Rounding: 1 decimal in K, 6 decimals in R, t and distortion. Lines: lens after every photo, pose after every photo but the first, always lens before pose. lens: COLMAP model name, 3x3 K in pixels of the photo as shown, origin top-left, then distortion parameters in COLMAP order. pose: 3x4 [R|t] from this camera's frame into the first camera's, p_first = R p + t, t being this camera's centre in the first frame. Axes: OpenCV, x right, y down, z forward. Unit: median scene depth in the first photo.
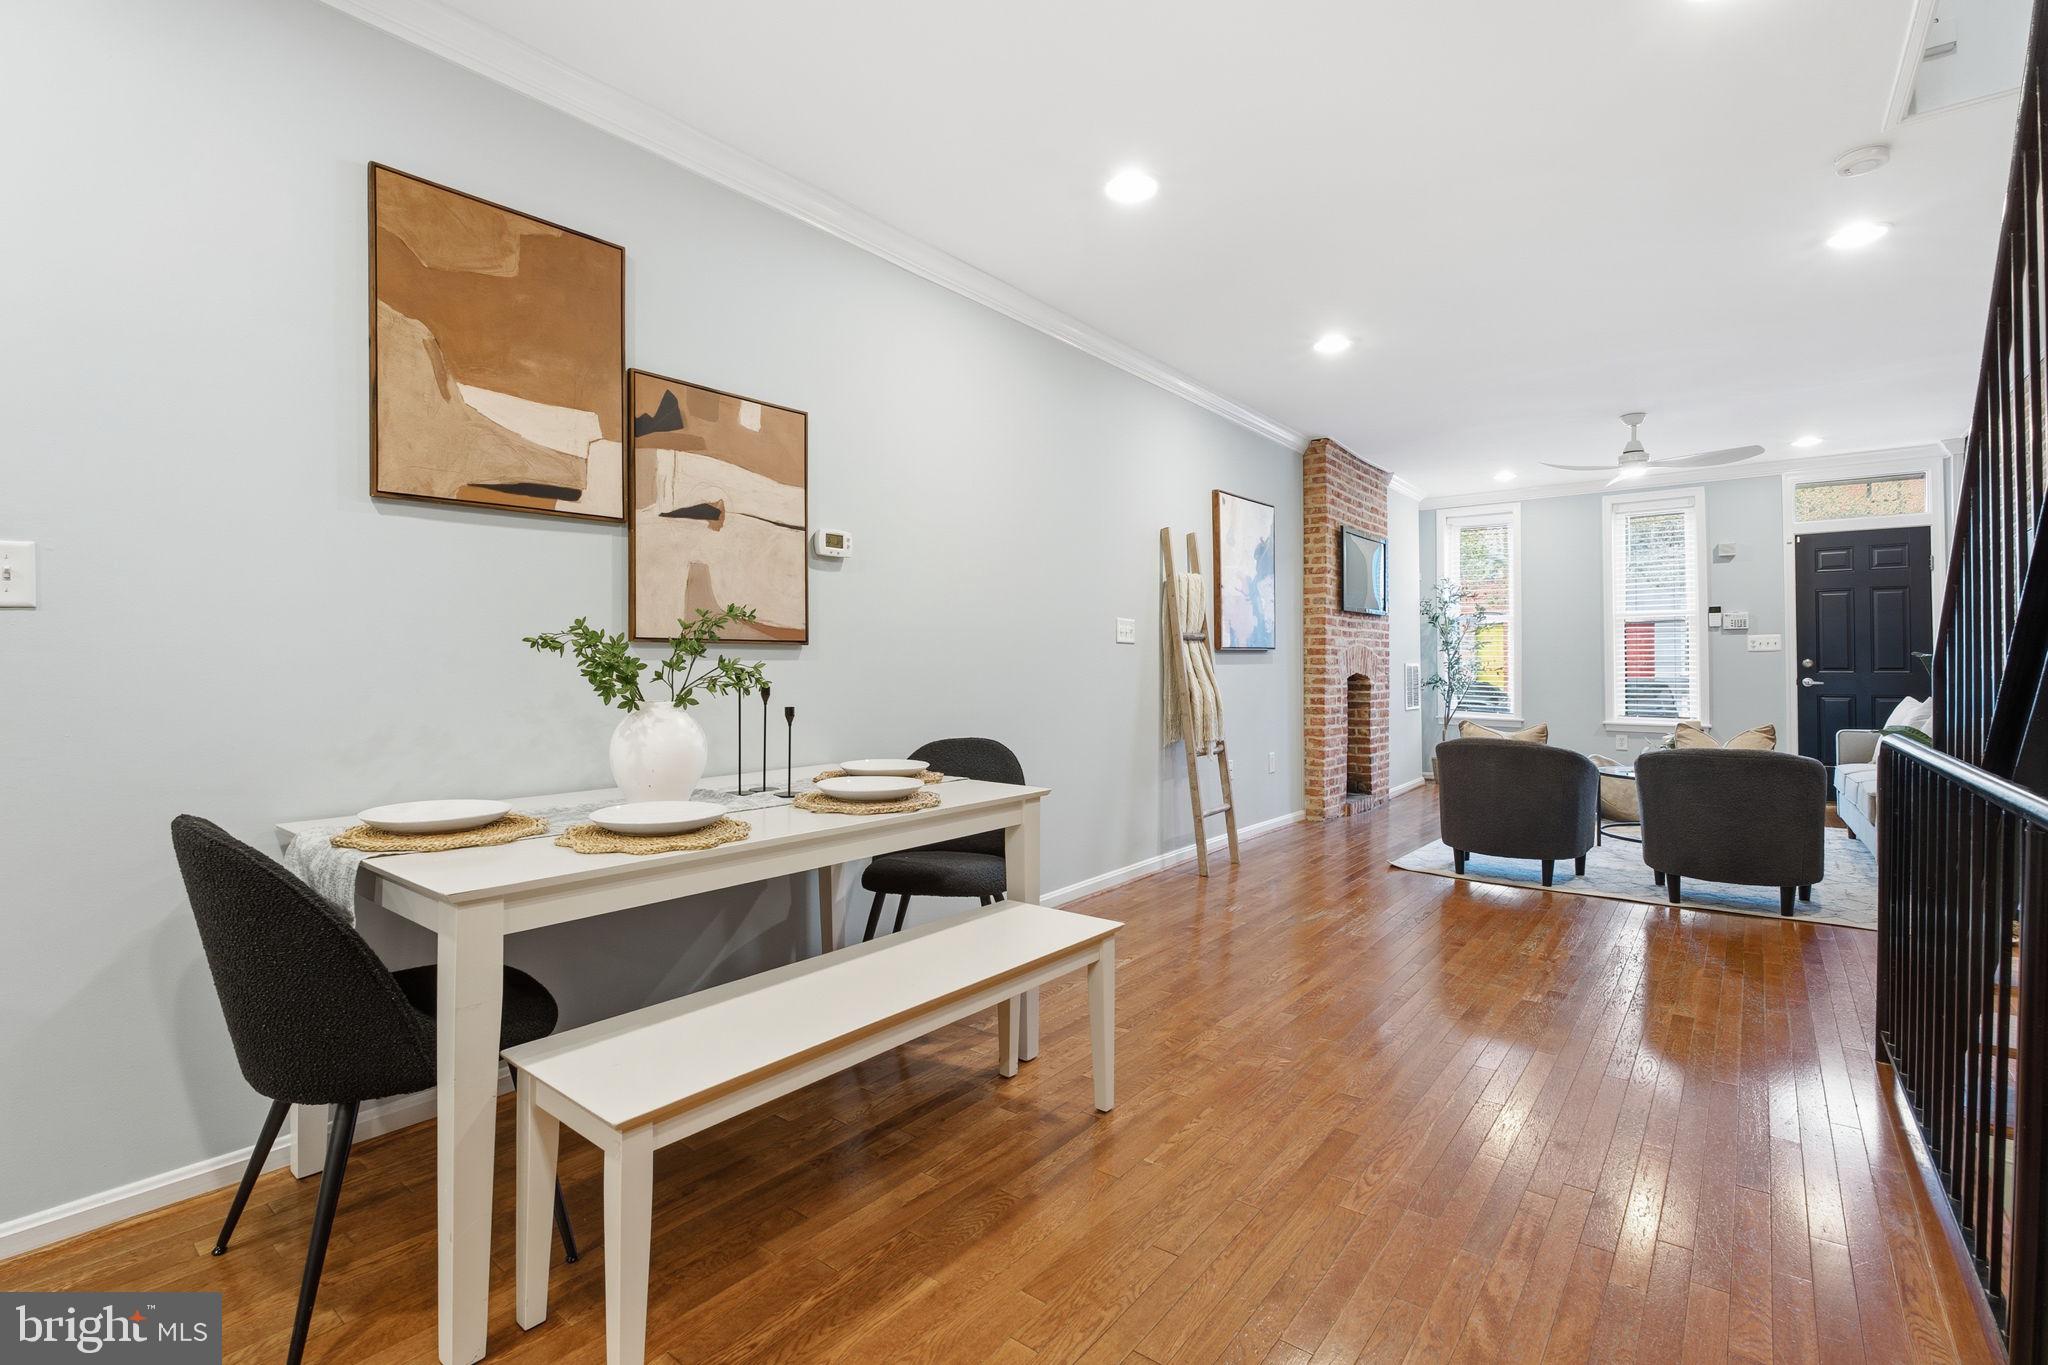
lens RADIAL K [[923.2, 0, 1018.7], [0, 923.2, 650.1], [0, 0, 1]] dist [-0.014267, -0.000292]
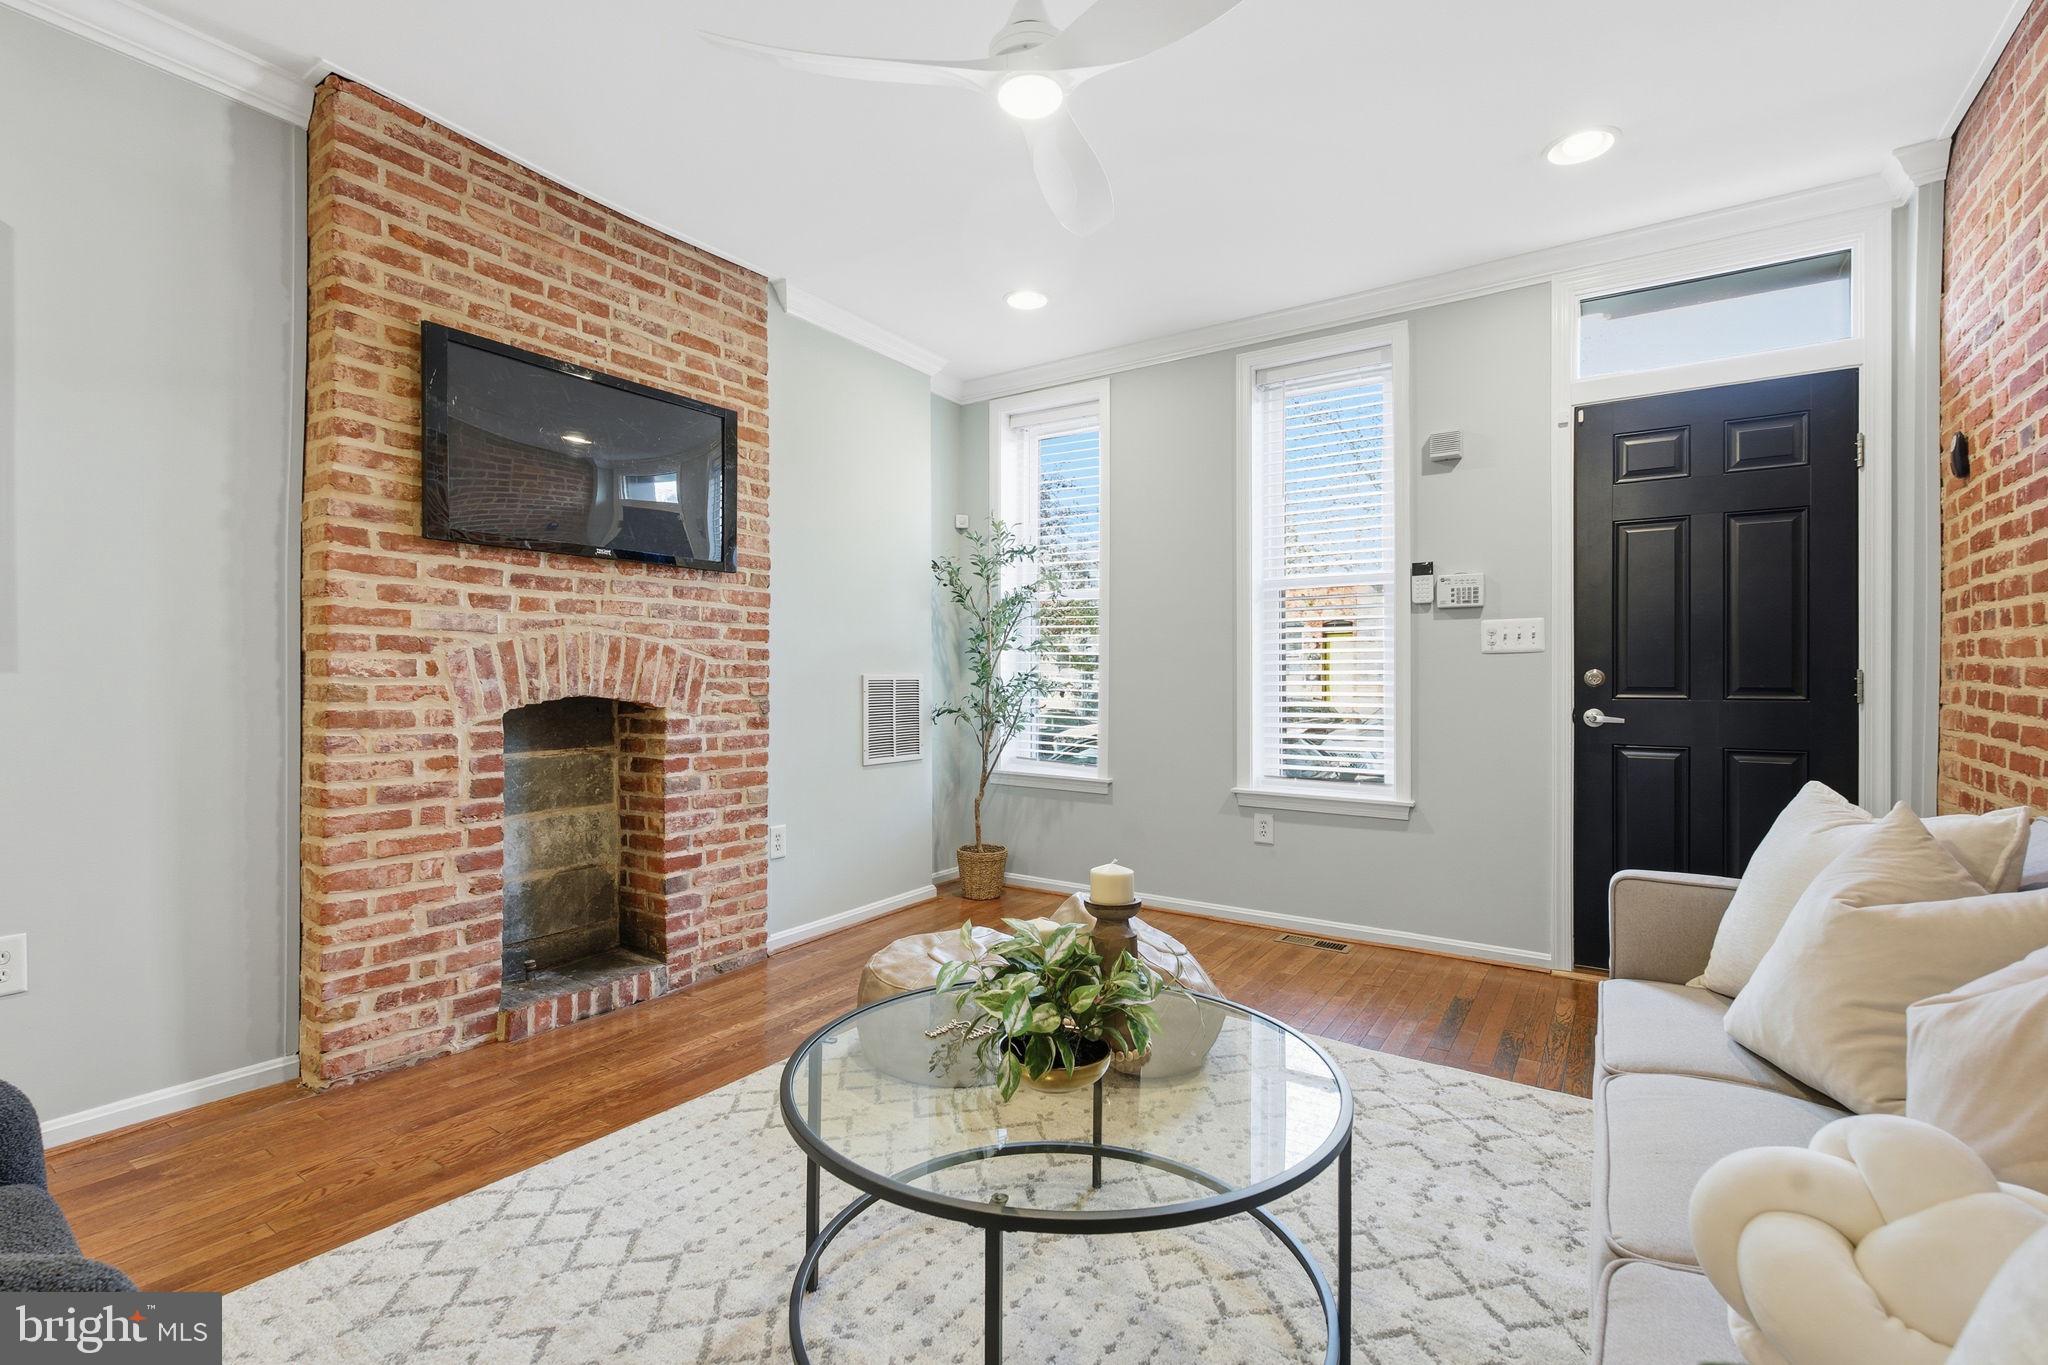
lens RADIAL K [[924.4, 0, 1019.7], [0, 924.4, 672.0], [0, 0, 1]] dist [0.011802, -0.000702]
pose [[0.997248, 0.005230, 0.073950, 0.525445], [-0.006654, 0.999797, 0.019015, 0.003958], [-0.073835, -0.019455, 0.997081, 0.536102]]
